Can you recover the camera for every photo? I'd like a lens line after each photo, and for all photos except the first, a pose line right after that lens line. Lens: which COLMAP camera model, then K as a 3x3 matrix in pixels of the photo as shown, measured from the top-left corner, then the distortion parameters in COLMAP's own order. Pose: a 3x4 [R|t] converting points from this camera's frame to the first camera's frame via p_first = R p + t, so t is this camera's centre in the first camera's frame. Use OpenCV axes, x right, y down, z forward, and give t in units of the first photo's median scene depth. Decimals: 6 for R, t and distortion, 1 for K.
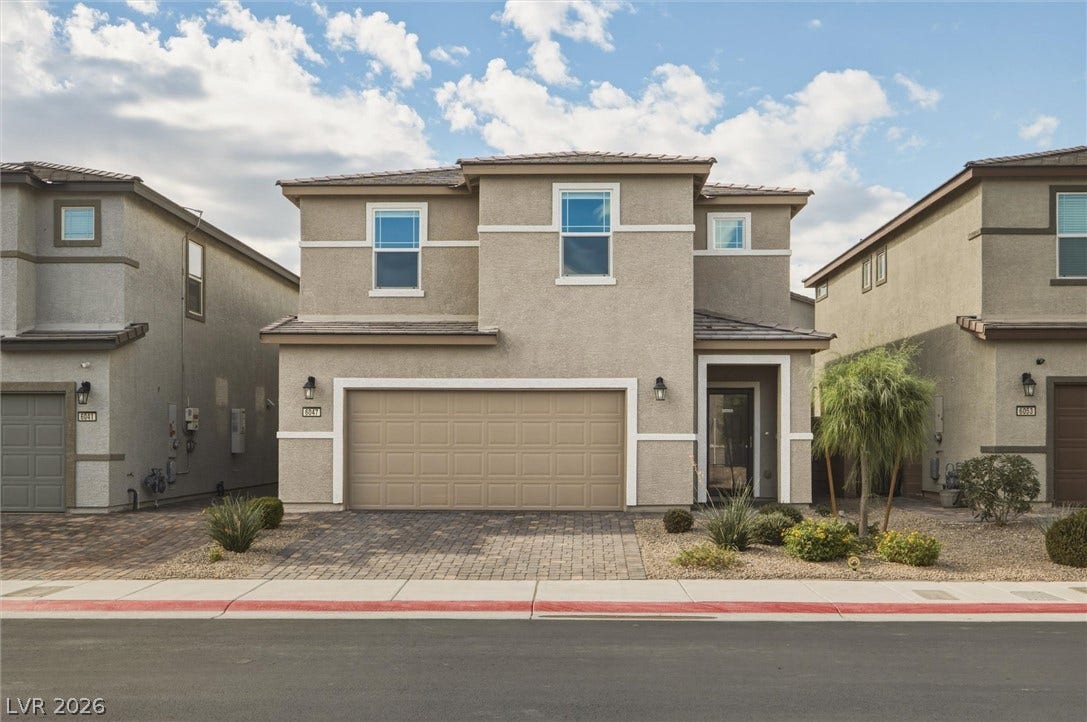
lens RADIAL K [[1183.9, 0, 488.0], [0, 1183.9, 439.0], [0, 0, 1]] dist [0.009701, -0.028255]
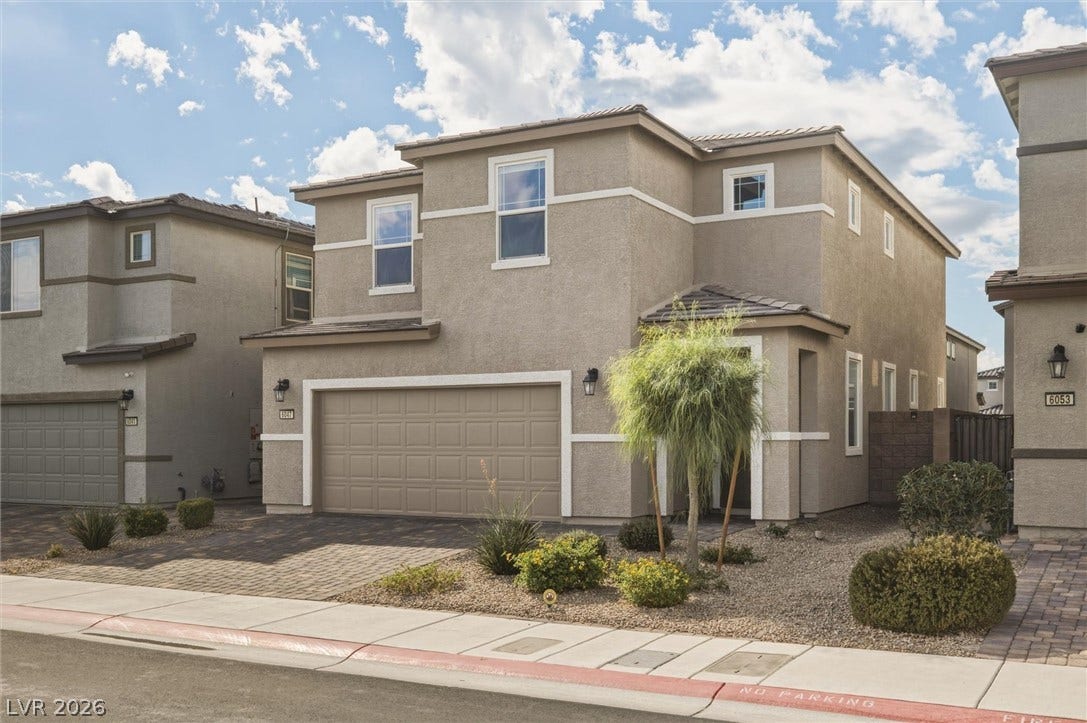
lens RADIAL K [[1183.9, 0, 488.0], [0, 1183.9, 439.5], [0, 0, 1]] dist [0.009701, -0.028255]
pose [[0.866313, -0.002961, -0.499493, 0.499389], [0.001615, 0.999994, -0.003127, 0.002037], [0.499499, 0.001902, 0.866312, 0.211844]]
